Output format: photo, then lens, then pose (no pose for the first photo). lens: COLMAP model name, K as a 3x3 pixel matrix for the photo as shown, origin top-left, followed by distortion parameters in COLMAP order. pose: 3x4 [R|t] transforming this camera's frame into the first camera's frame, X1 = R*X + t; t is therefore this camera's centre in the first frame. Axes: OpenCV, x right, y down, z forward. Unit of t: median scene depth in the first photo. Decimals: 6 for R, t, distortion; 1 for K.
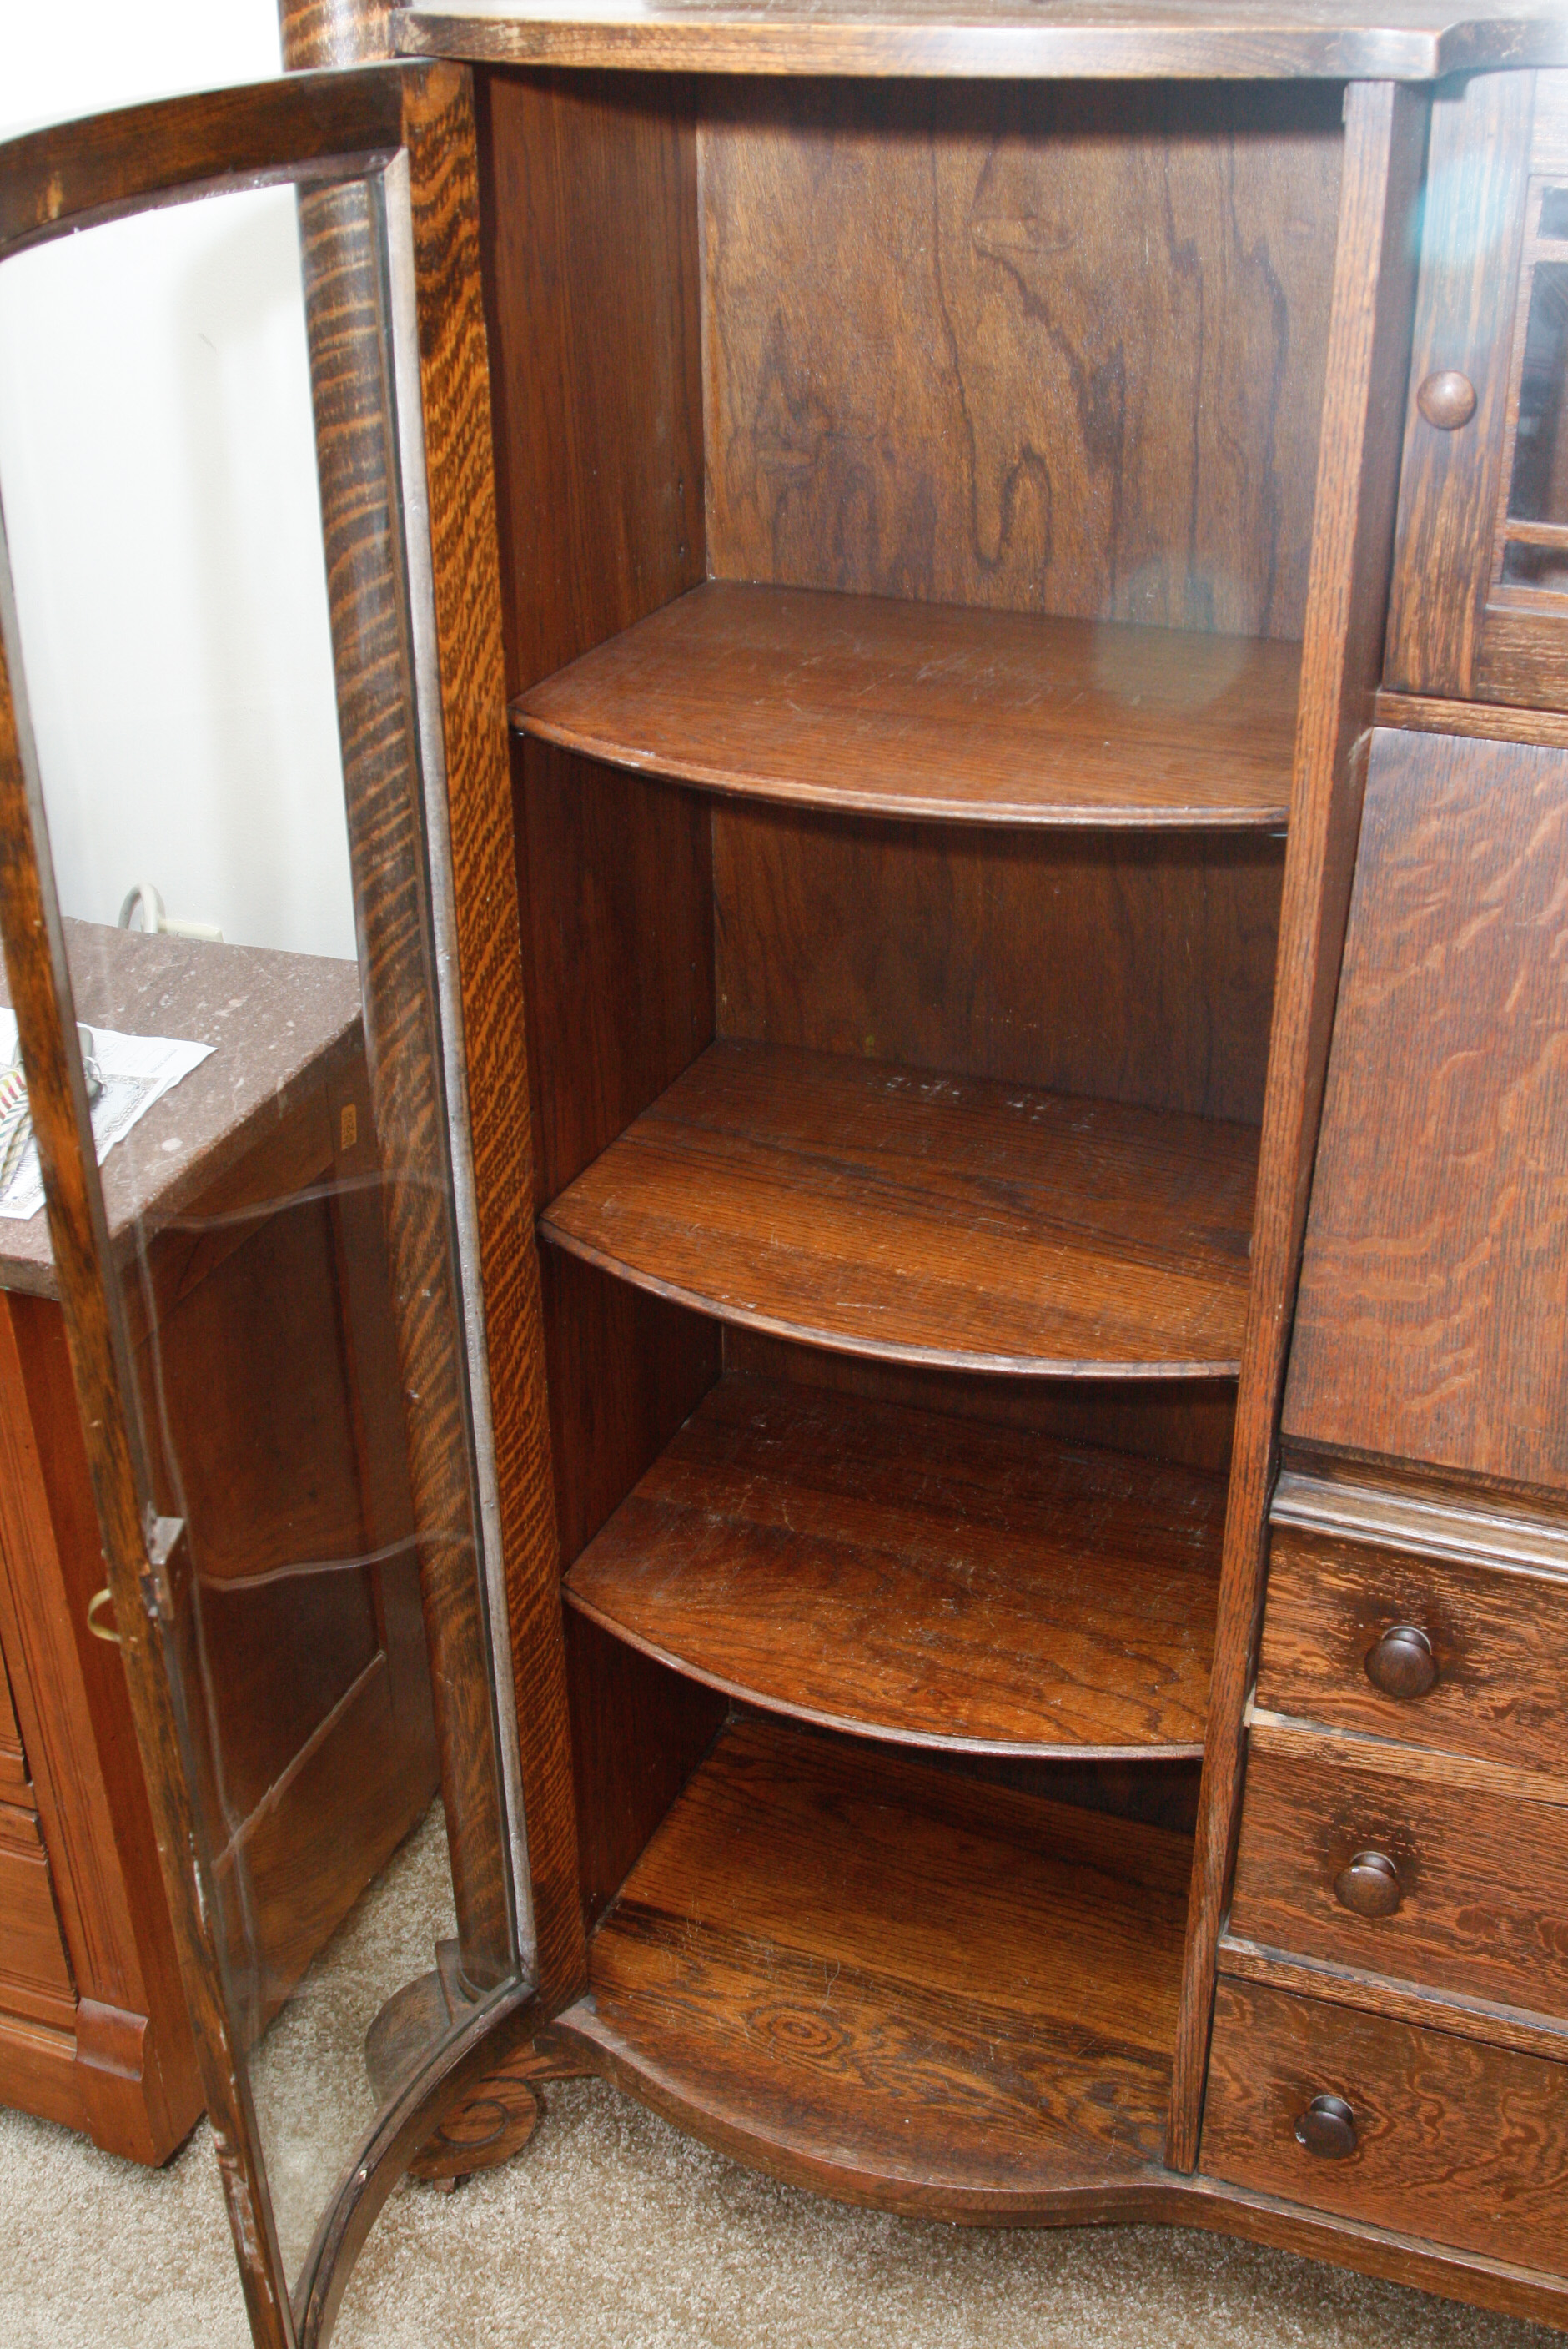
lens RADIAL K [[2576.6, 0, 784.0], [0, 2576.6, 1174.5], [0, 0, 1]] dist [-0.119384, 0.038510]
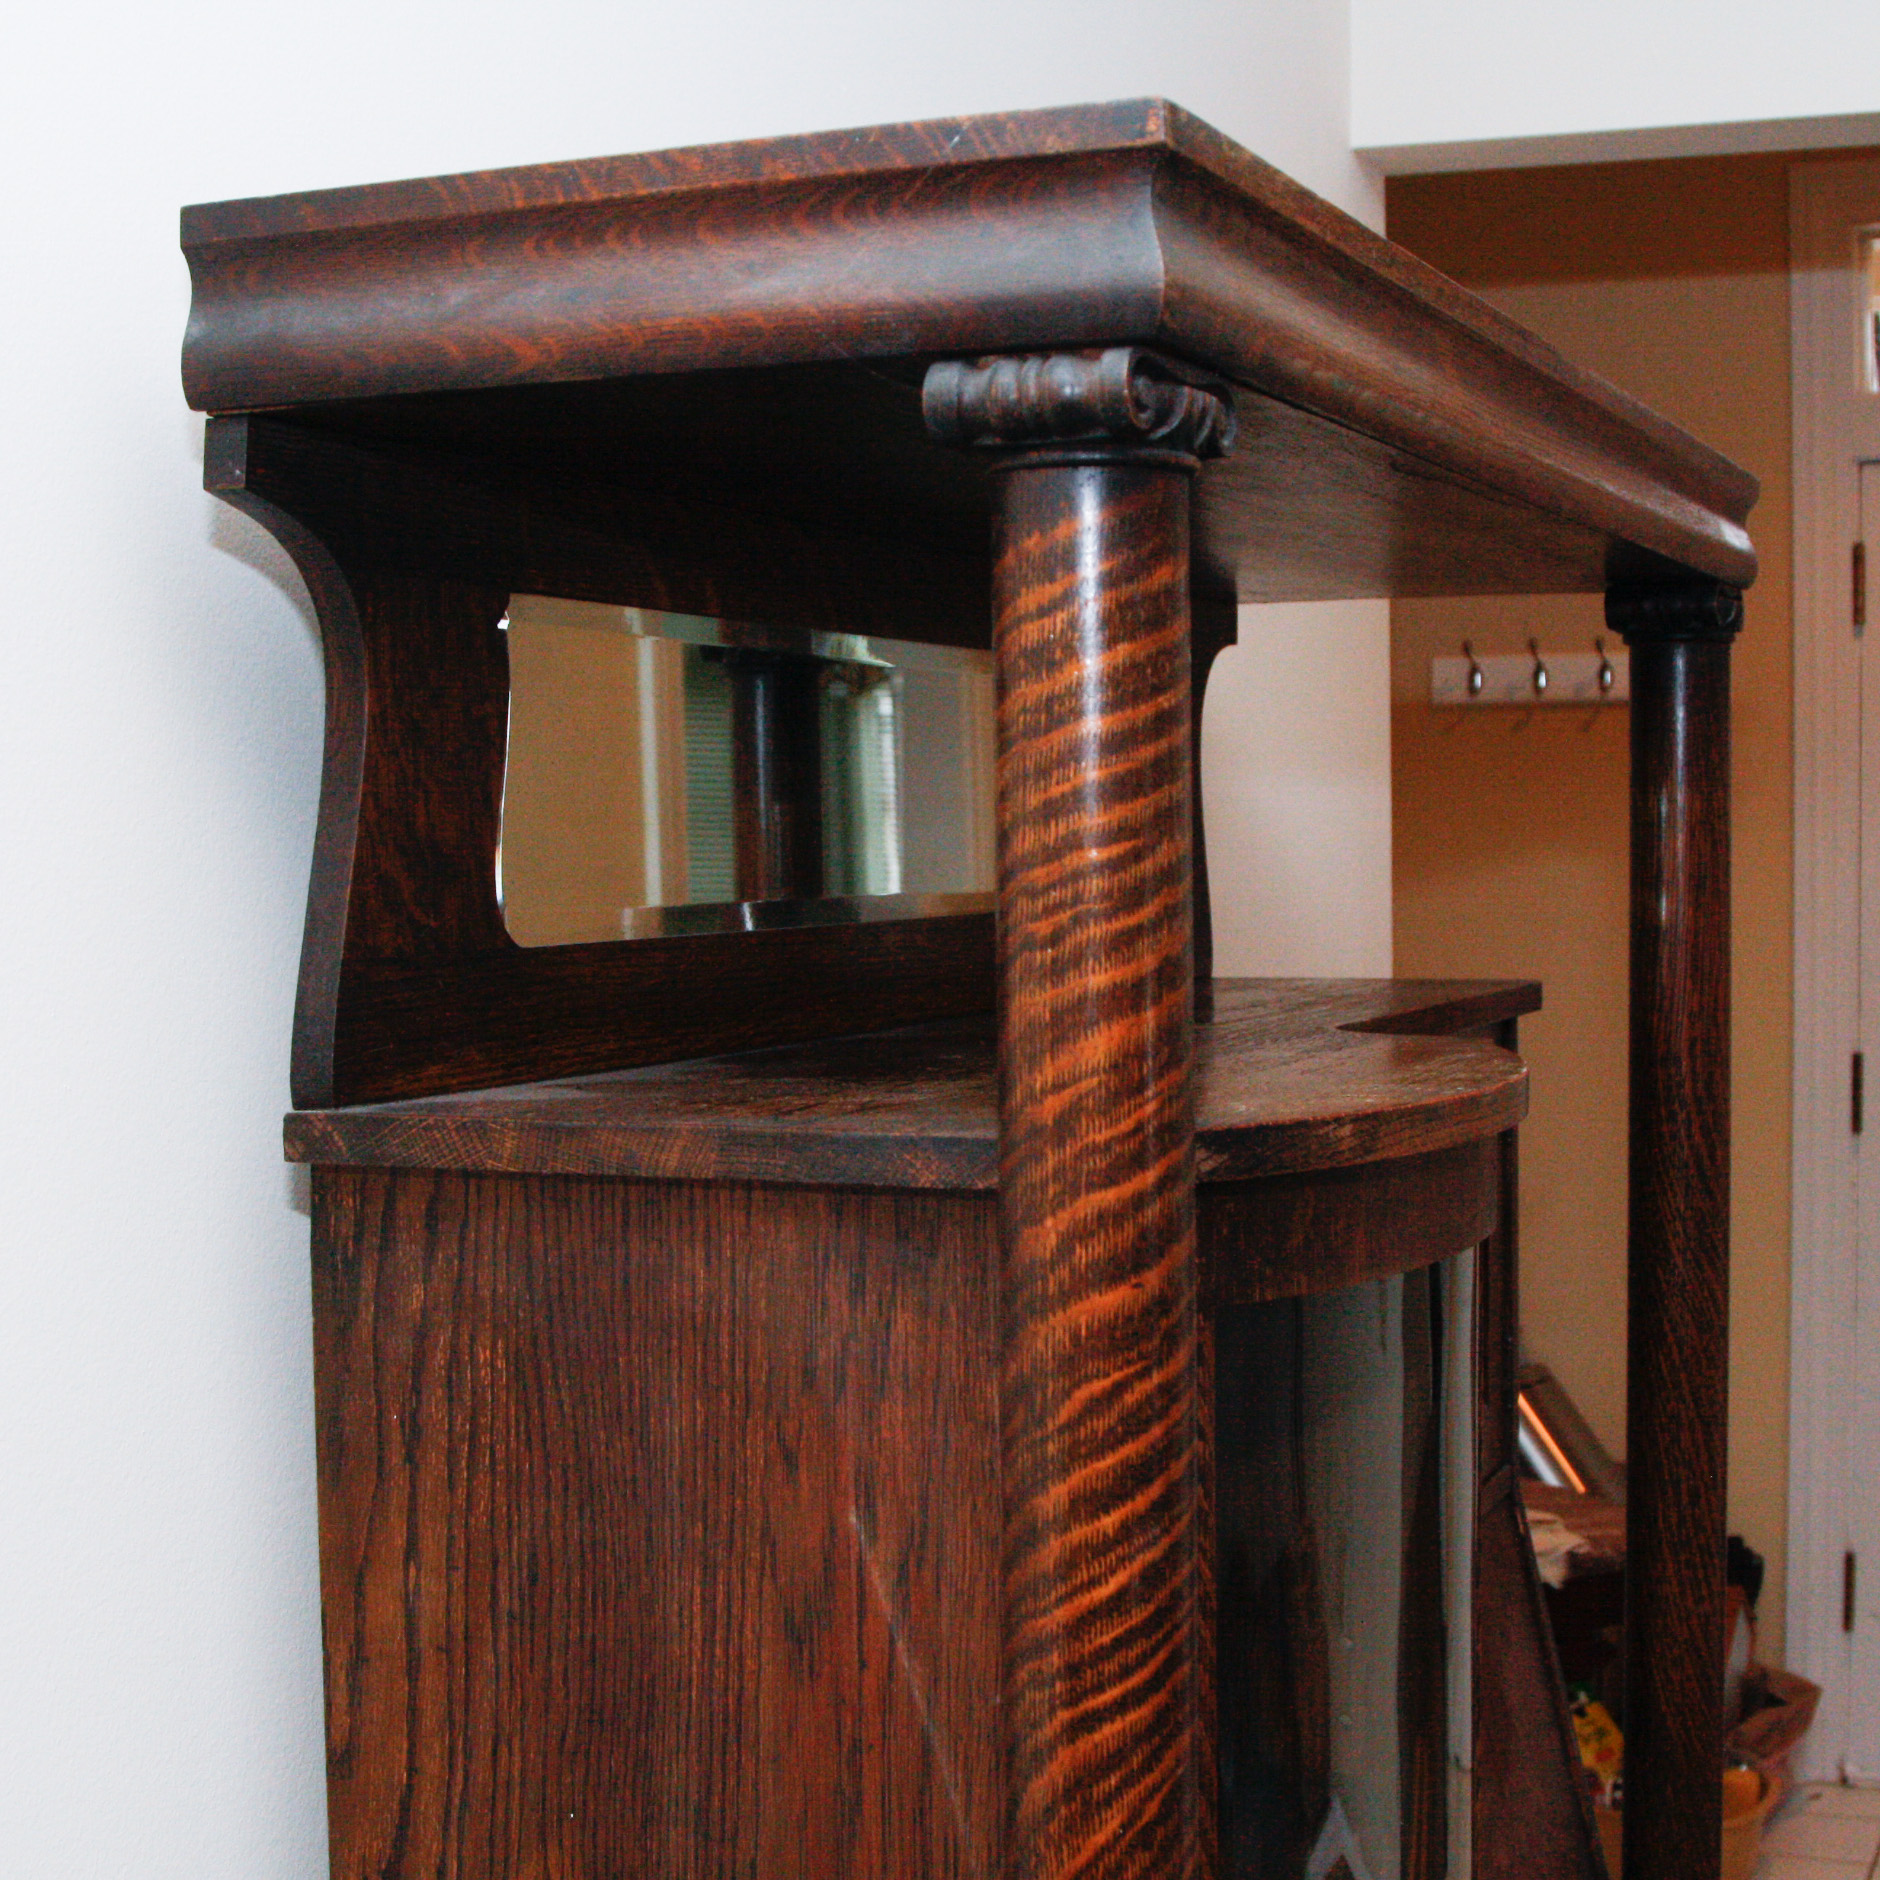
lens RADIAL K [[3119.1, 0, 940.0], [0, 3119.1, 940.0], [0, 0, 1]] dist [-0.130007, -0.004691]
pose [[0.019636, -0.026322, 0.999461, -0.908932], [0.482680, 0.875691, 0.013579, -0.478578], [-0.875576, 0.482153, 0.029900, 0.863197]]
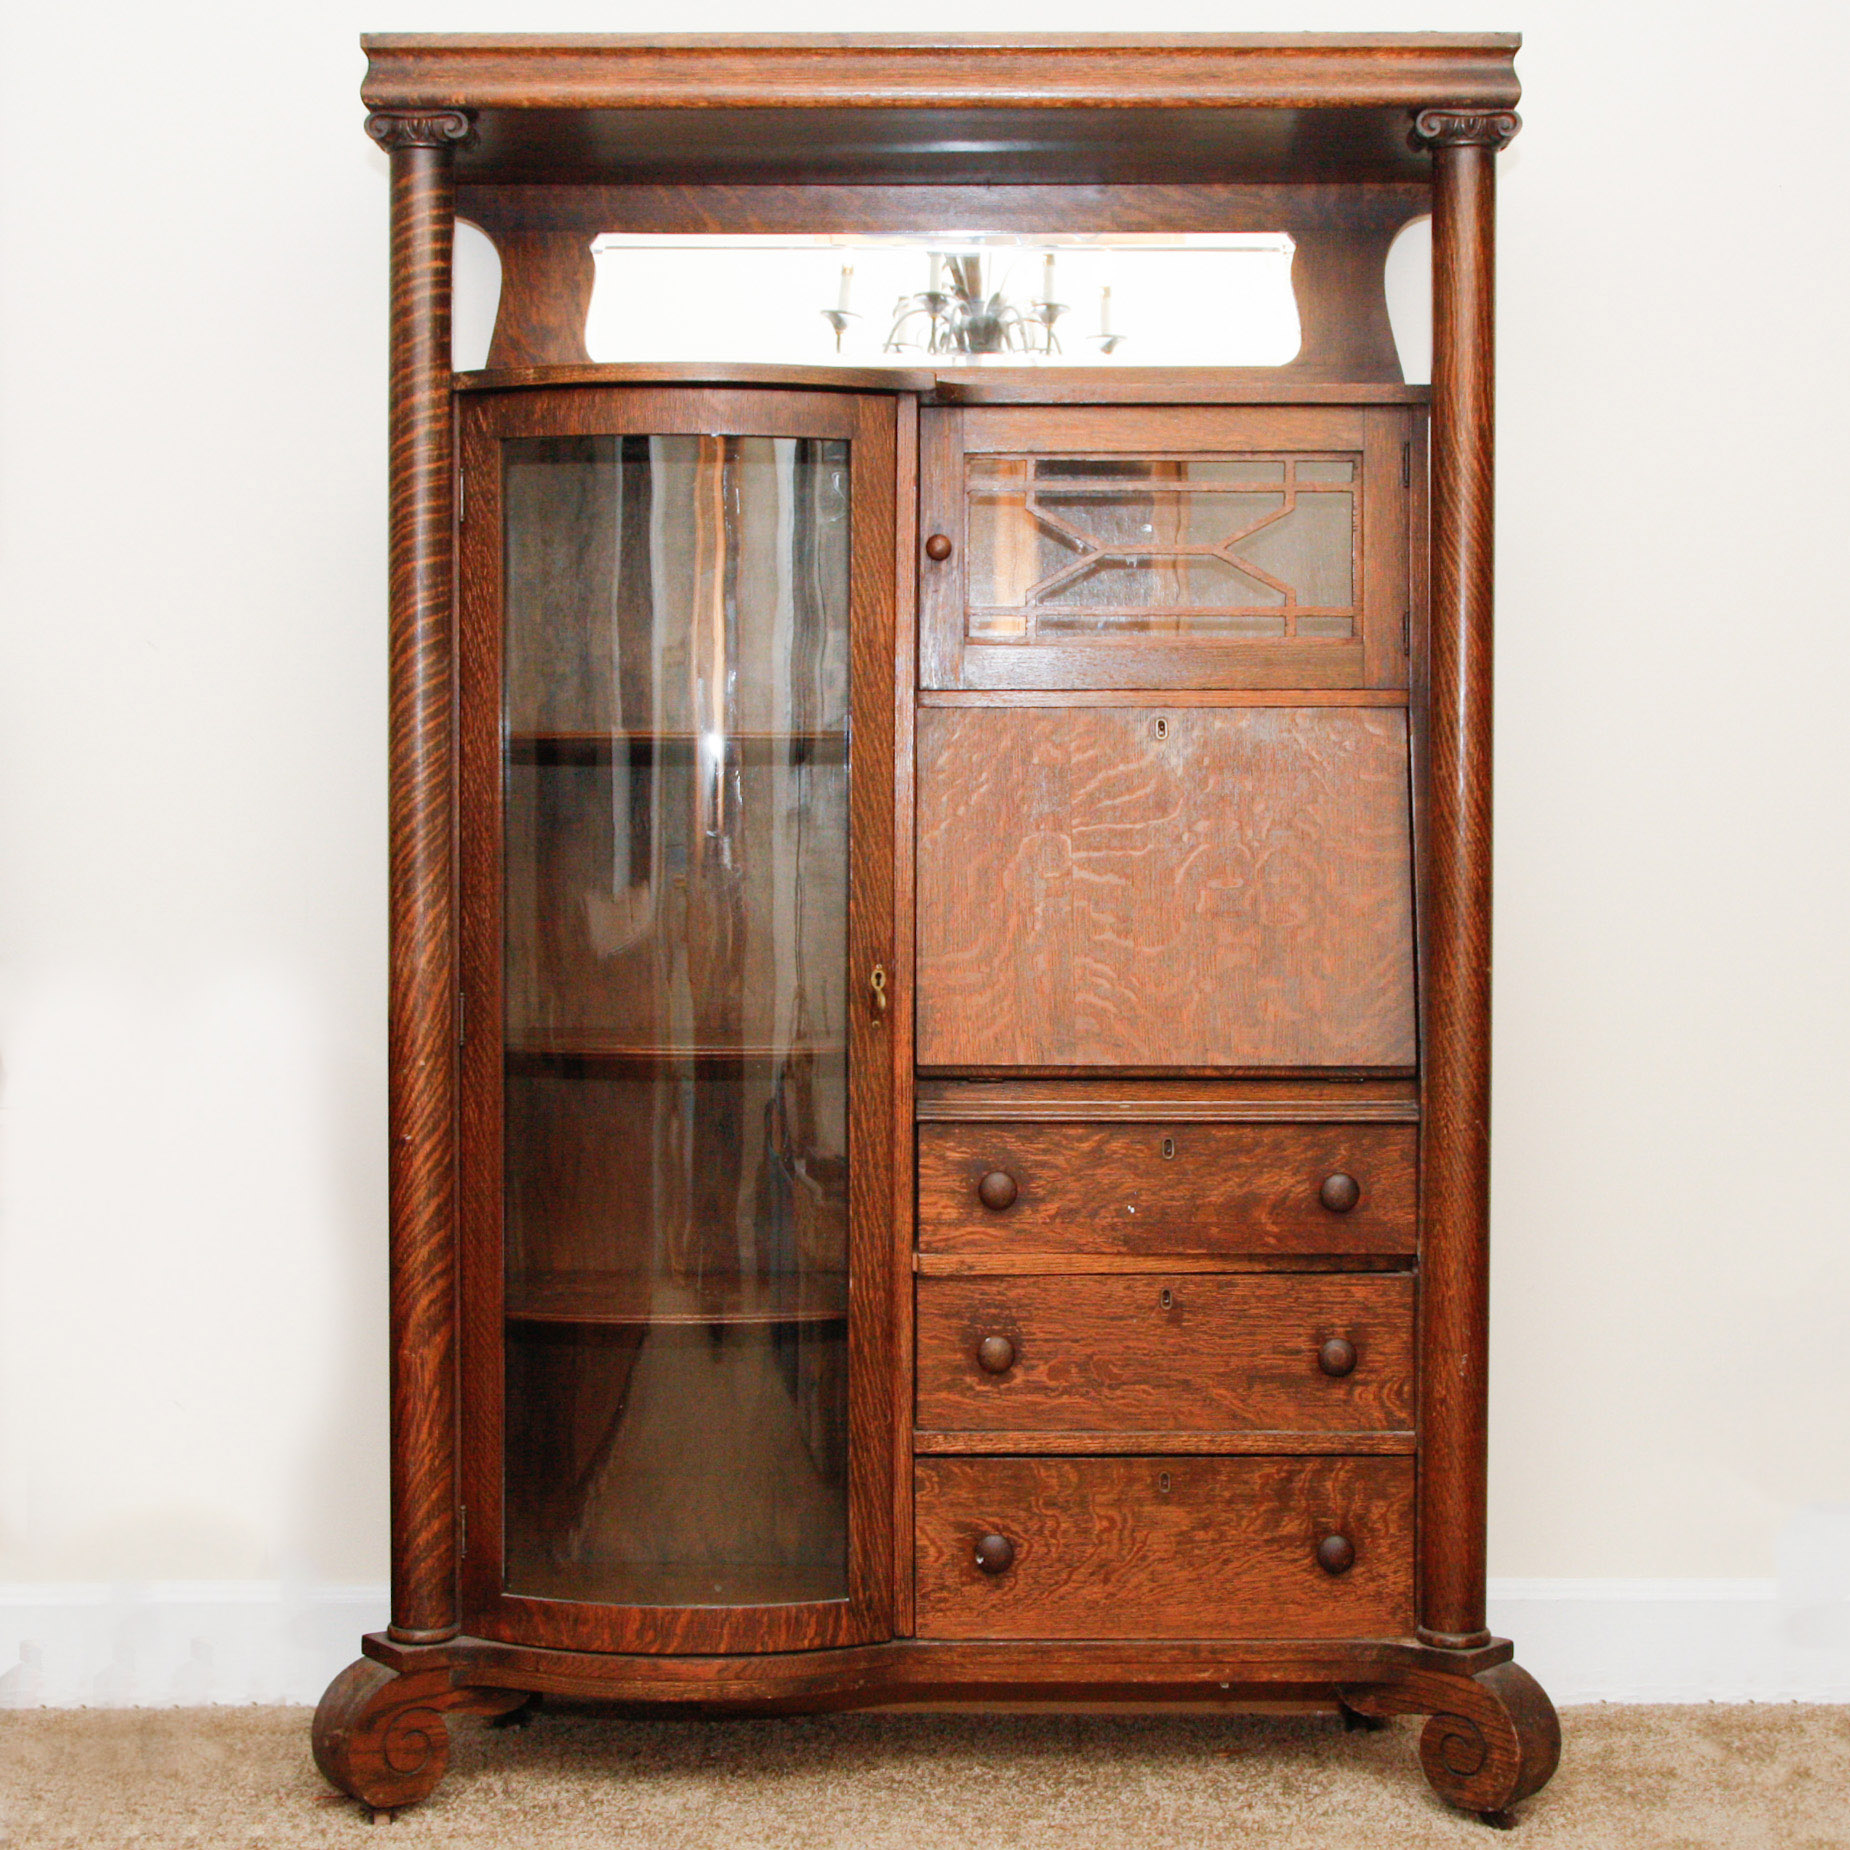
lens RADIAL K [[3085.4, 0, 925.0], [0, 3085.4, 925.0], [0, 0, 1]] dist [-0.054112, 0.075279]
pose [[0.929392, 0.005606, 0.369052, -0.642210], [0.164950, 0.888169, -0.428890, 0.986209], [-0.330185, 0.459482, 0.824532, -0.927407]]
